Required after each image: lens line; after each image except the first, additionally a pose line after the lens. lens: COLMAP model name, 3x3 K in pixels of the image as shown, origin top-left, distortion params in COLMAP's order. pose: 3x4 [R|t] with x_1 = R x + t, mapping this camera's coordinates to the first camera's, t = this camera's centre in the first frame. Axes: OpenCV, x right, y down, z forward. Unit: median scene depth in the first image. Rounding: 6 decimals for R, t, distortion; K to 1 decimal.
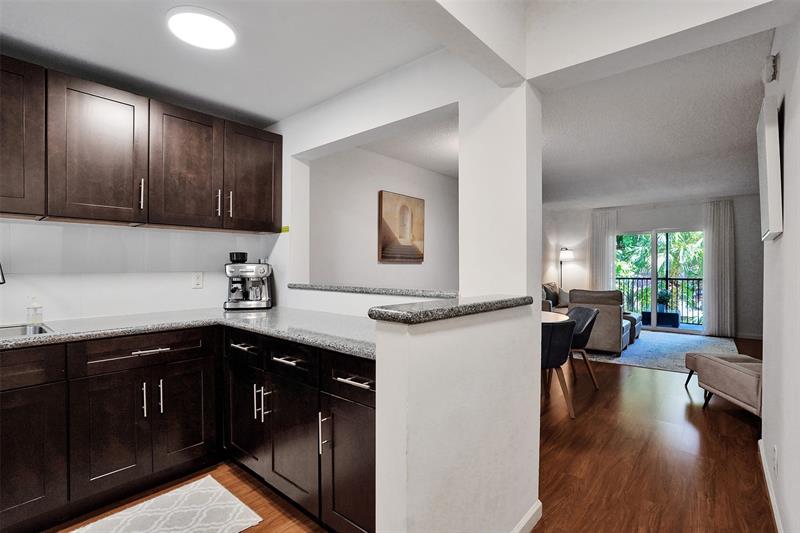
lens RADIAL K [[396.6, 0, 400.0], [0, 396.6, 266.5], [0, 0, 1]] dist [-0.058789, 0.039125]
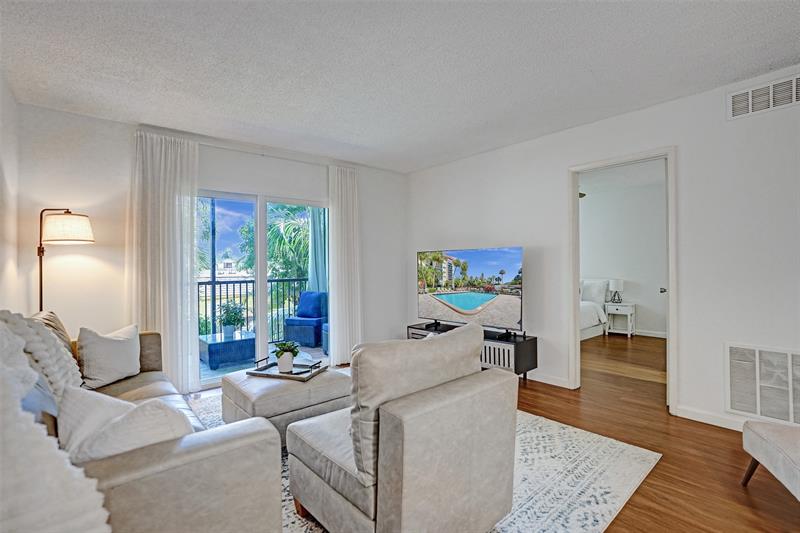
lens RADIAL K [[386.0, 0, 404.9], [0, 386.0, 263.3], [0, 0, 1]] dist [-0.031707, 0.017475]
pose [[0.184948, 0.000230, 0.982748, 0.269076], [0.008162, 0.999965, -0.001770, 0.010150], [-0.982714, 0.008349, 0.184940, 1.214606]]
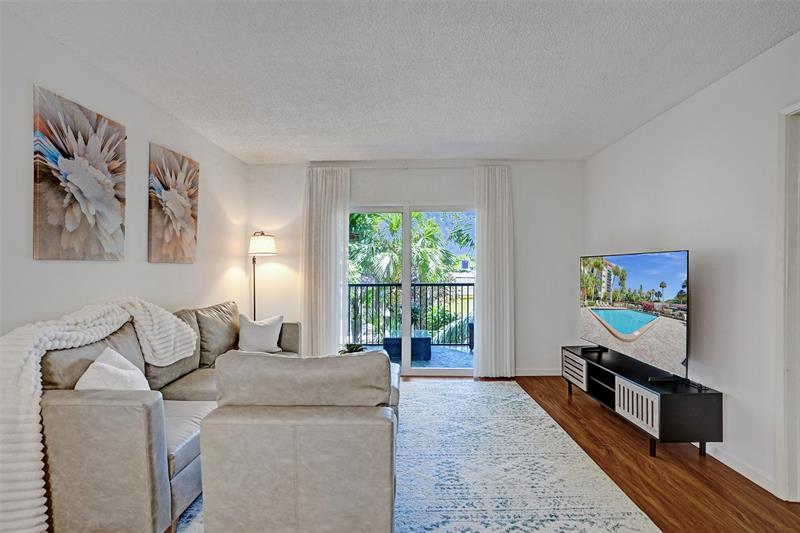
lens RADIAL K [[387.6, 0, 403.7], [0, 387.6, 270.9], [0, 0, 1]] dist [-0.047369, 0.022107]
pose [[0.781462, -0.010290, 0.623868, 0.483680], [0.005214, 0.999937, 0.009962, 0.000938], [-0.623931, -0.004532, 0.781466, 0.936285]]
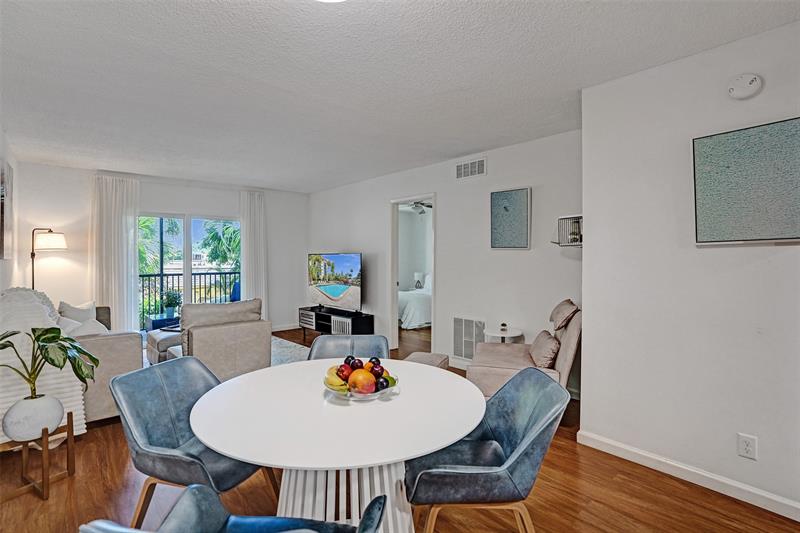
lens RADIAL K [[396.6, 0, 400.0], [0, 396.6, 266.5], [0, 0, 1]] dist [-0.058789, 0.039125]
pose [[0.159560, -0.023502, 0.986908, -0.097853], [-0.003134, 0.999699, 0.024313, -0.014993], [-0.987183, -0.006972, 0.159438, 0.783060]]
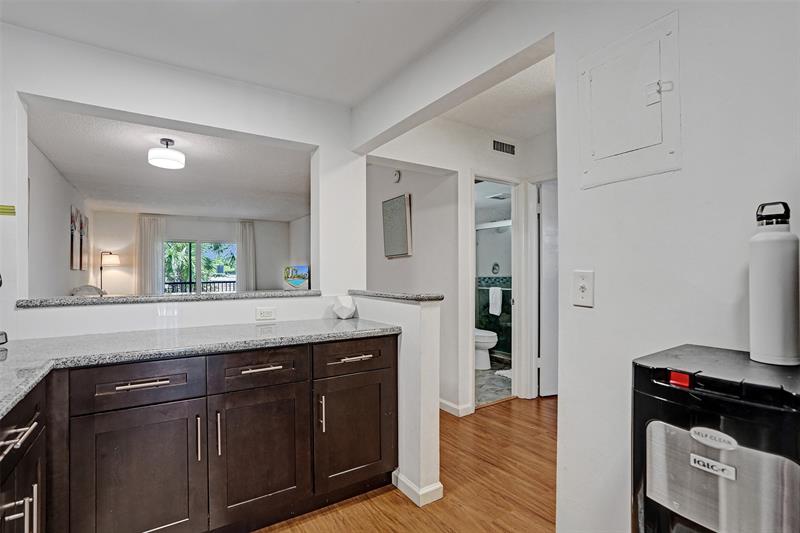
lens RADIAL K [[387.6, 0, 403.7], [0, 387.6, 270.9], [0, 0, 1]] dist [-0.047369, 0.022107]
pose [[0.282883, -0.005504, 0.959139, -0.448493], [0.008627, 0.999958, 0.003193, 0.000645], [-0.959116, 0.007371, 0.282918, 0.174650]]
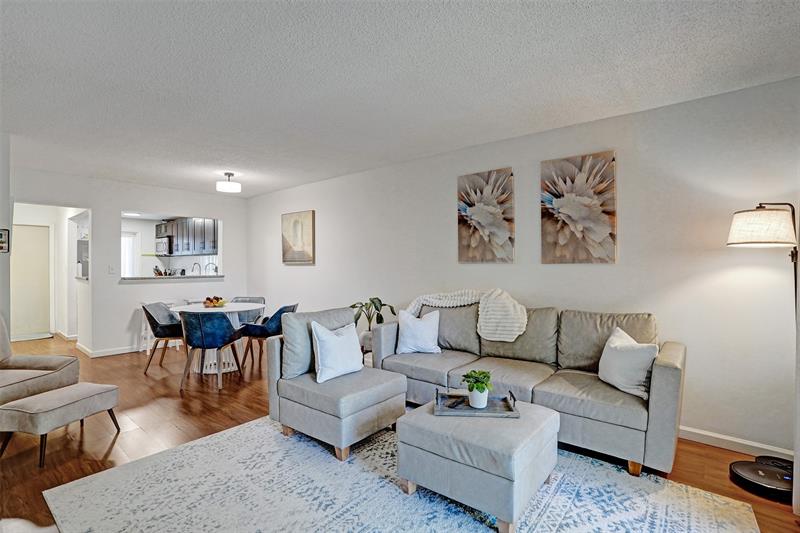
lens RADIAL K [[379.5, 0, 389.8], [0, 379.5, 268.3], [0, 0, 1]] dist [-0.039661, 0.000130]
pose [[-0.010320, -0.004060, -0.999939, 1.320358], [-0.006564, 0.999970, -0.003992, 0.005682], [0.999925, 0.006523, -0.010346, 1.403823]]
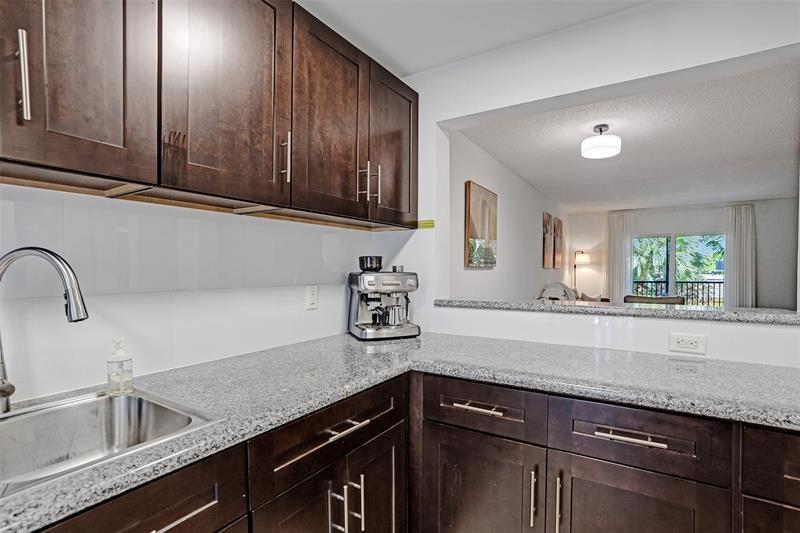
lens RADIAL K [[392.7, 0, 396.5], [0, 392.7, 272.7], [0, 0, 1]] dist [-0.031386, 0.000771]
pose [[0.991736, -0.006740, 0.128117, -0.295372], [0.005769, 0.999952, 0.007953, -0.007871], [-0.128164, -0.007148, 0.991727, 0.199108]]
